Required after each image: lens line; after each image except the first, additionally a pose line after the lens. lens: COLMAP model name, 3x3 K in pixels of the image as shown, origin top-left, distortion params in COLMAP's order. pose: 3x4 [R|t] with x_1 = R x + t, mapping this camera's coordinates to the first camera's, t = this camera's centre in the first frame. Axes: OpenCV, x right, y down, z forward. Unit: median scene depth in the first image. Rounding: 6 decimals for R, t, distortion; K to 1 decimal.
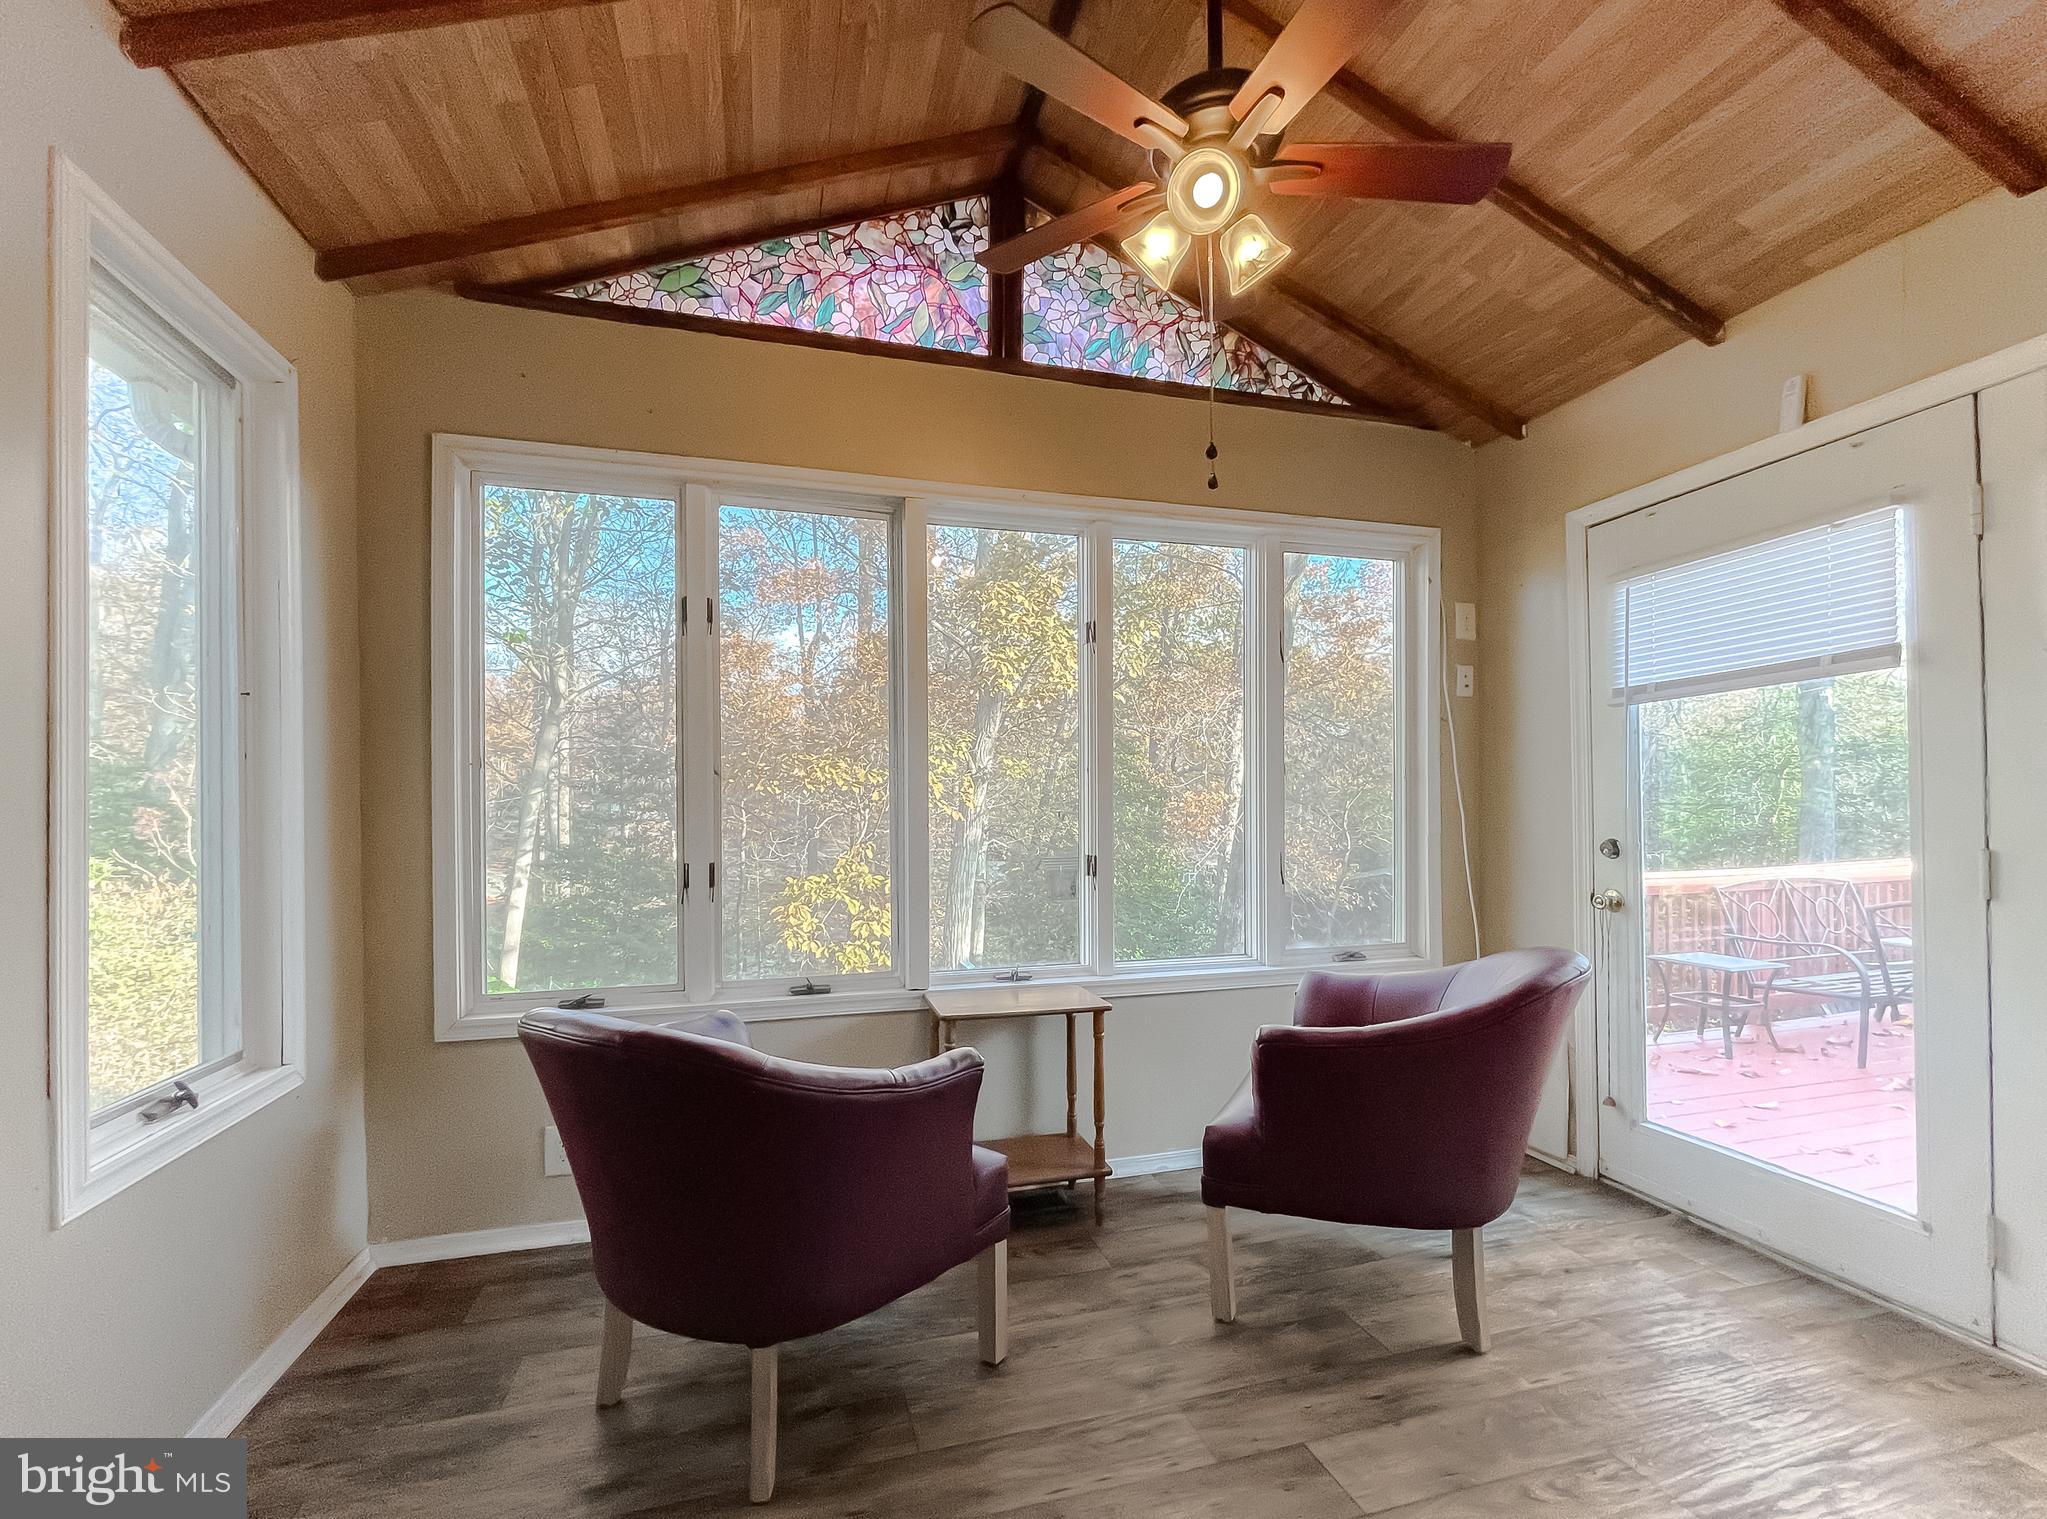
lens RADIAL K [[865.1, 0, 1012.5], [0, 865.1, 800.7], [0, 0, 1]] dist [0.001646, 0.000490]
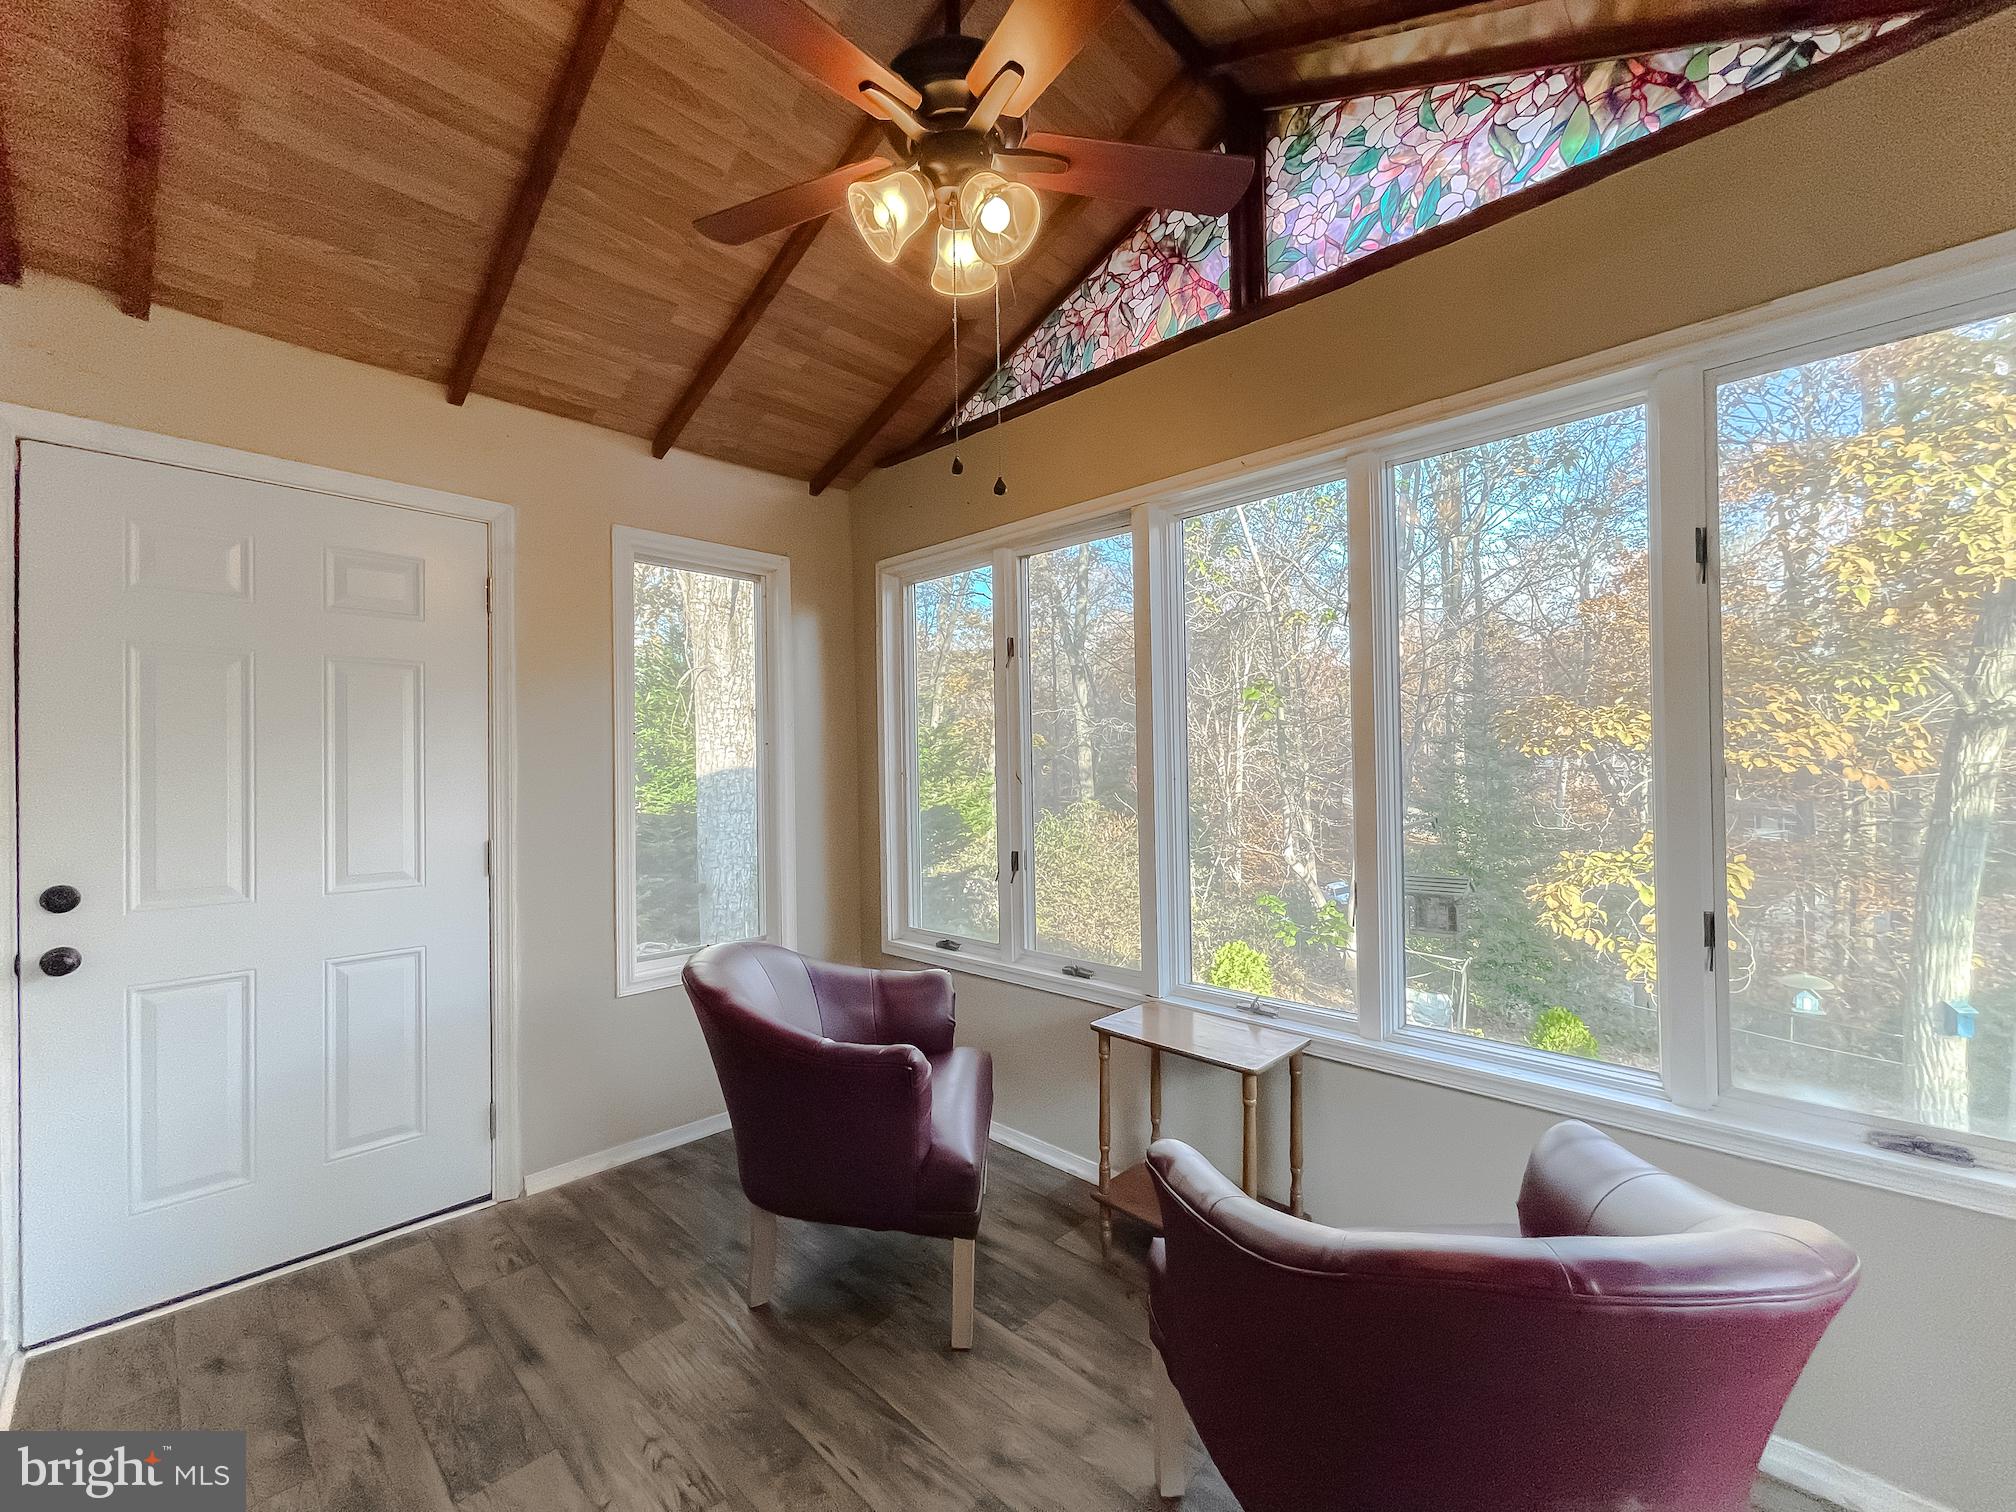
lens RADIAL K [[825.3, 0, 966.7], [0, 825.3, 751.6], [0, 0, 1]] dist [0.013009, 0.000160]
pose [[0.501247, -0.012056, -0.865220, 0.615542], [0.015381, 0.999869, -0.005021, -0.061592], [0.865167, -0.010791, 0.501367, 0.343472]]
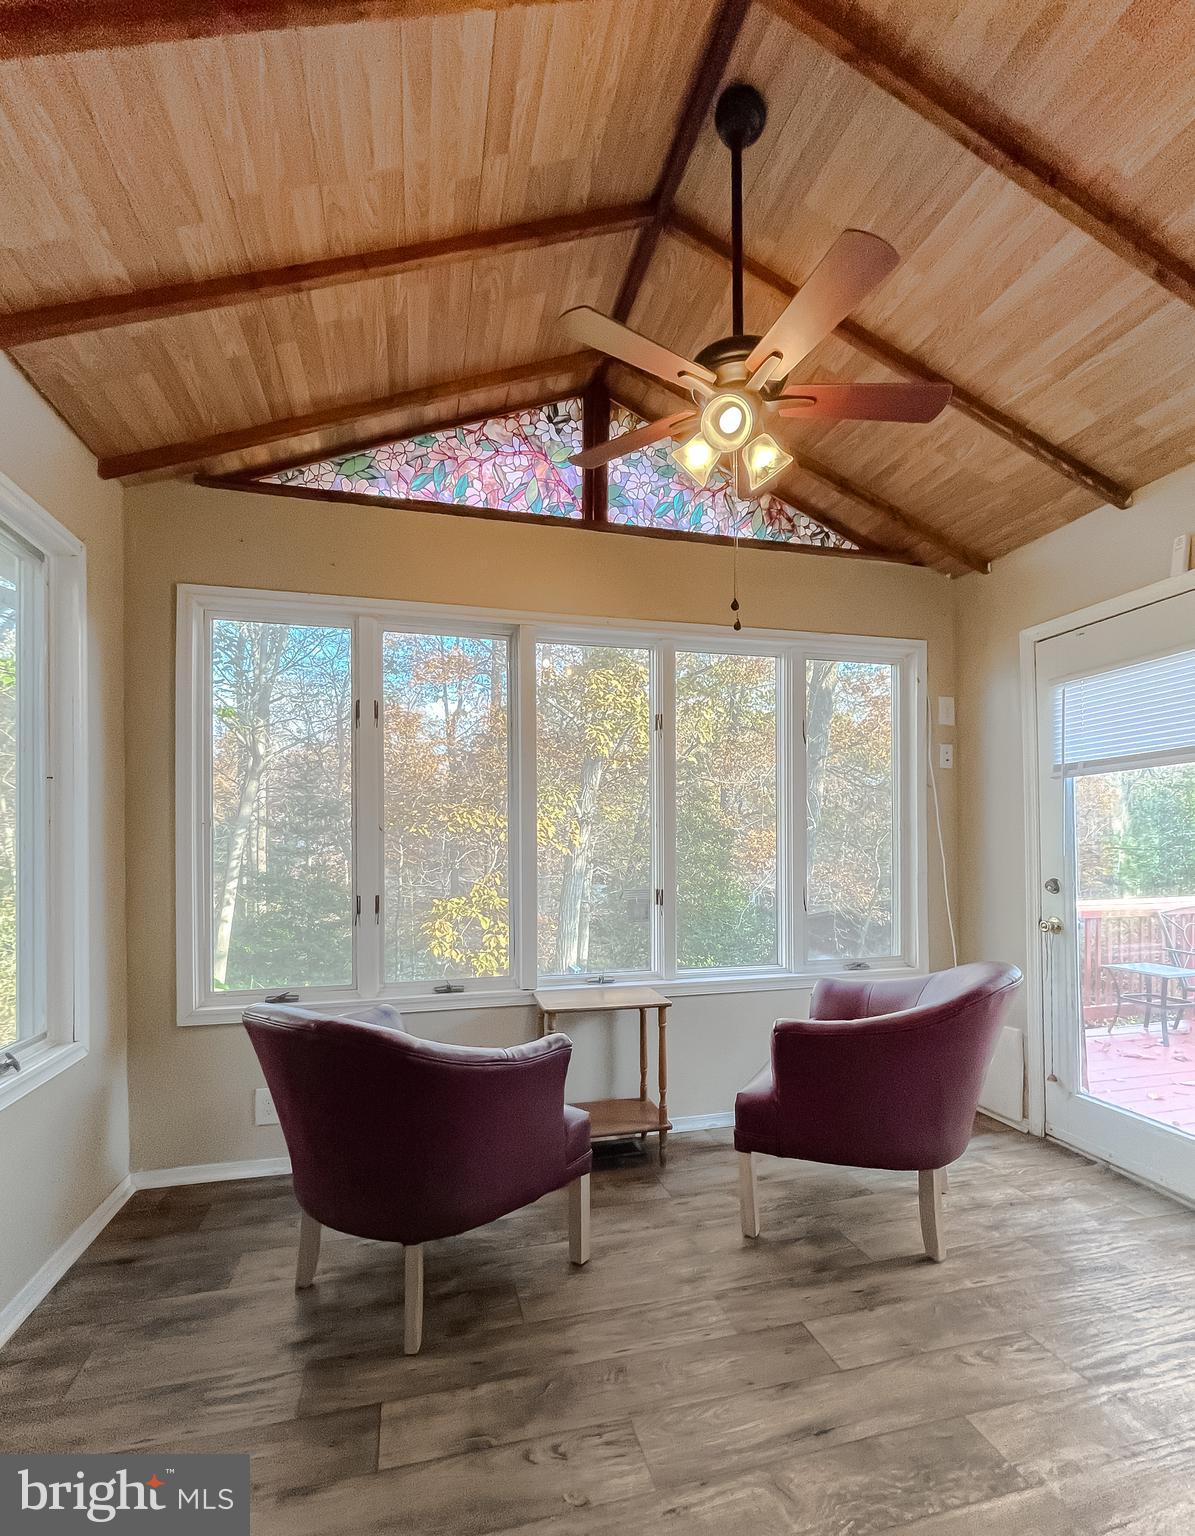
lens RADIAL K [[690.5, 0, 595.8], [0, 690.5, 832.0], [0, 0, 1]] dist [0.000006, 0.000330]
pose [[0.999657, 0.000478, -0.026169, 0.022635], [-0.000615, 0.999986, -0.005234, -0.021231], [0.026166, 0.005249, 0.999644, -0.070514]]
